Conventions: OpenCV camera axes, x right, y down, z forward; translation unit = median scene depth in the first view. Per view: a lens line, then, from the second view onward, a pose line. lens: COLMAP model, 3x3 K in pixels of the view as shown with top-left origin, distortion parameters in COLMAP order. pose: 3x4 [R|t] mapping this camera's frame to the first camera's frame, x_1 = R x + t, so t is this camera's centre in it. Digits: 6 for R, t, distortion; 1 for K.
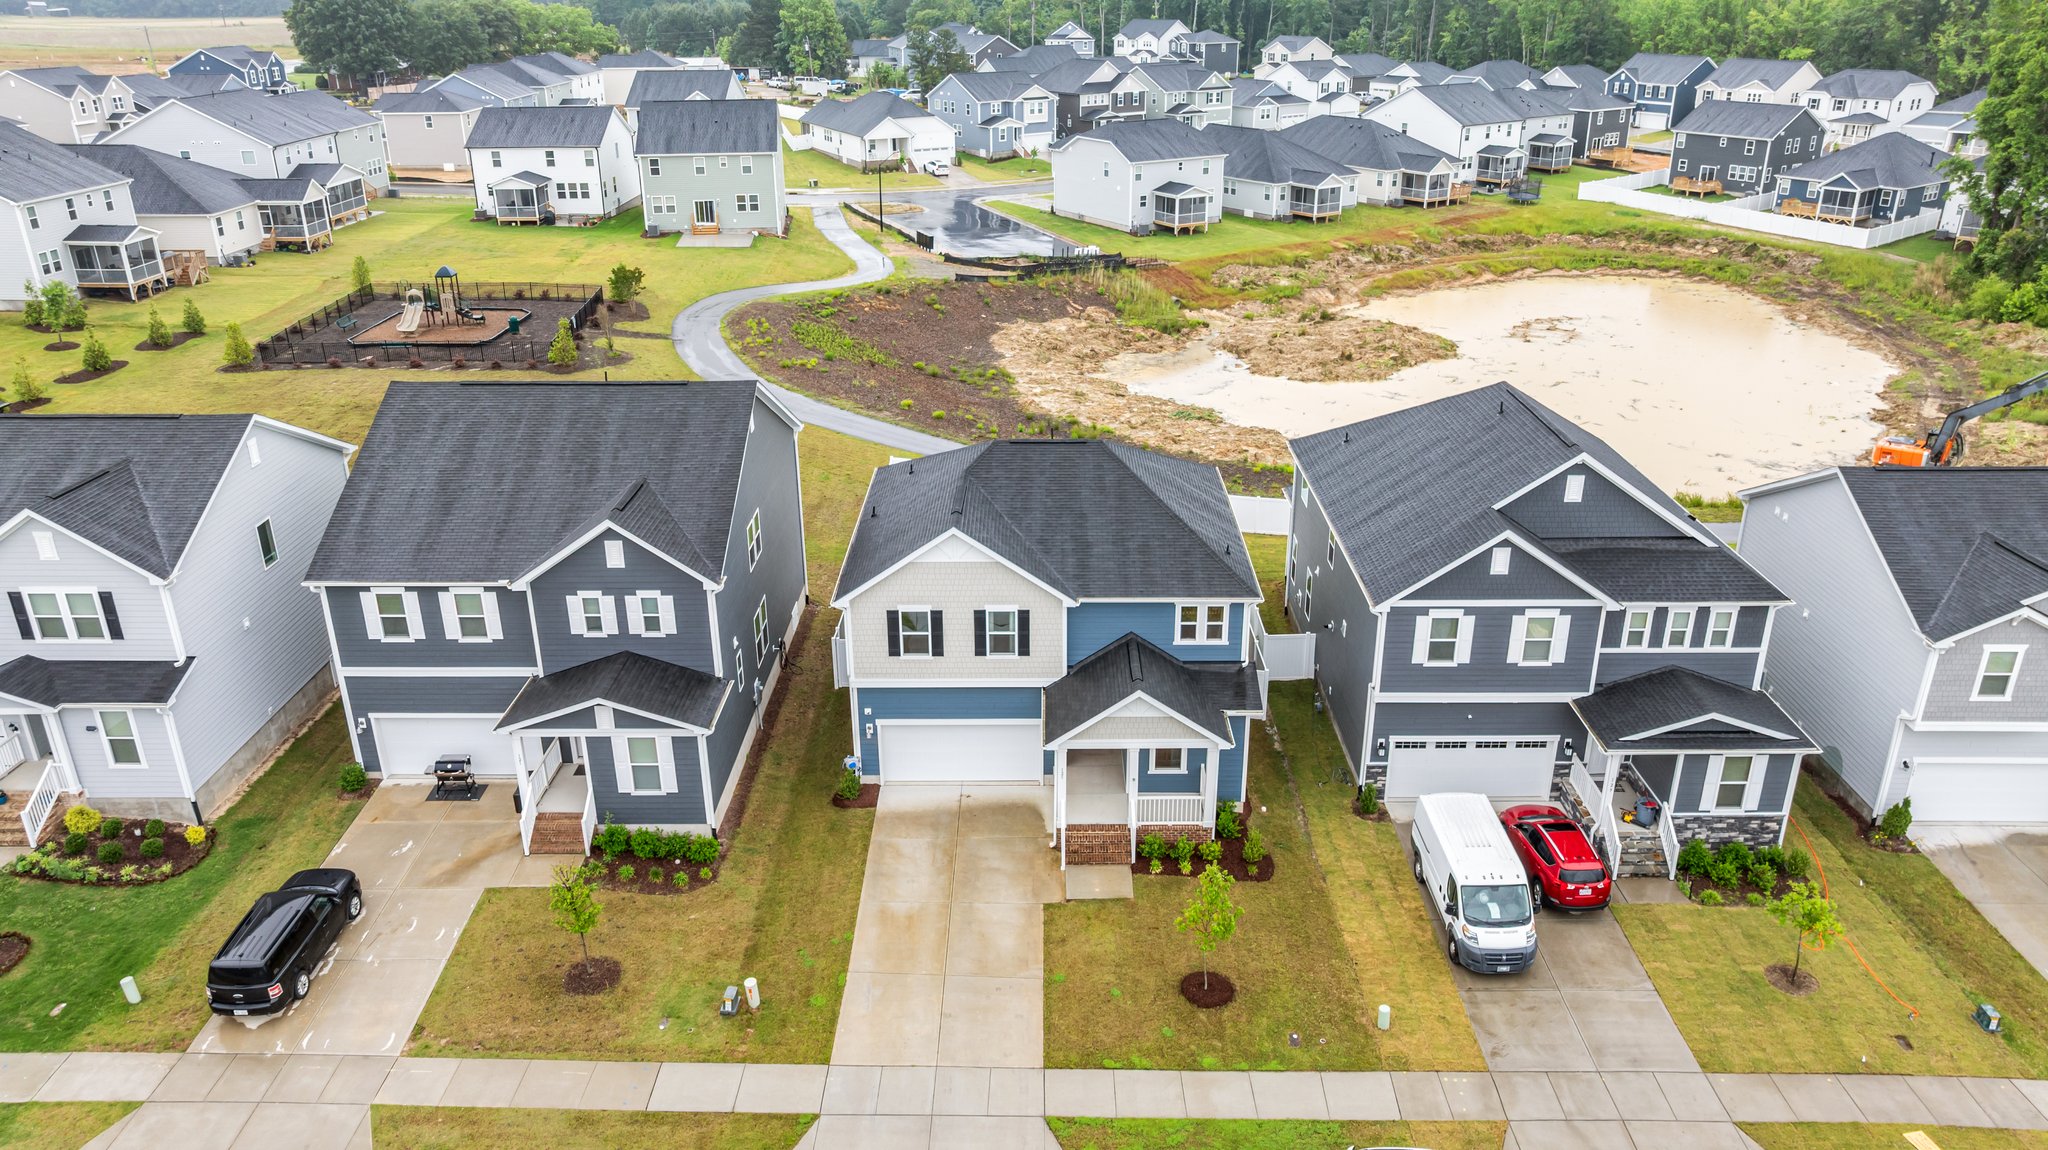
lens RADIAL K [[1444.4, 0, 1035.1], [0, 1444.4, 574.0], [0, 0, 1]] dist [-0.022066, 0.004001]
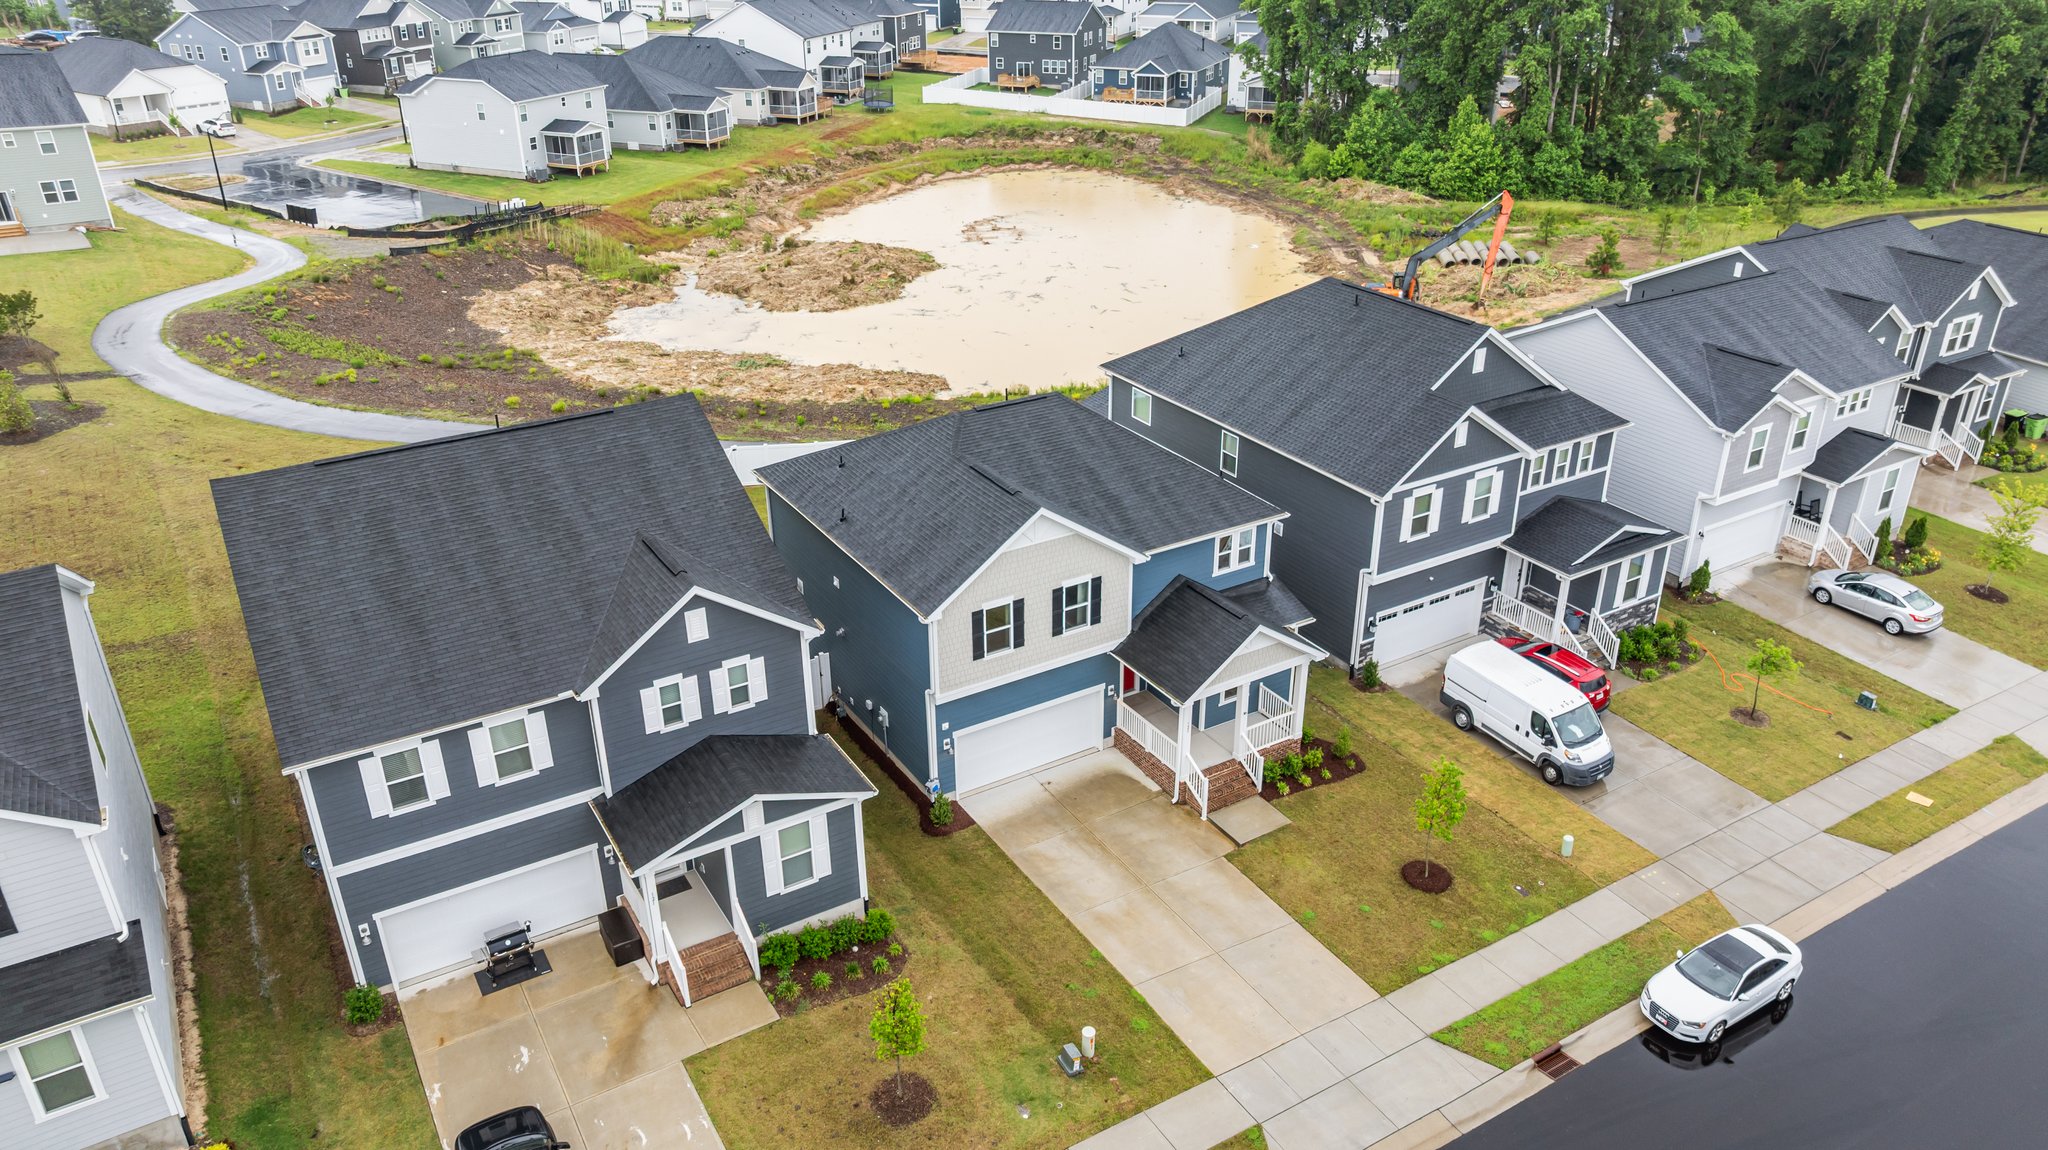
lens RADIAL K [[1444.4, 0, 1035.1], [0, 1444.4, 574.0], [0, 0, 1]] dist [-0.022066, 0.004001]
pose [[0.849997, -0.230946, 0.473466, -0.480951], [0.204650, 0.972949, 0.107181, -0.085706], [-0.485411, 0.005791, 0.874267, 0.172128]]
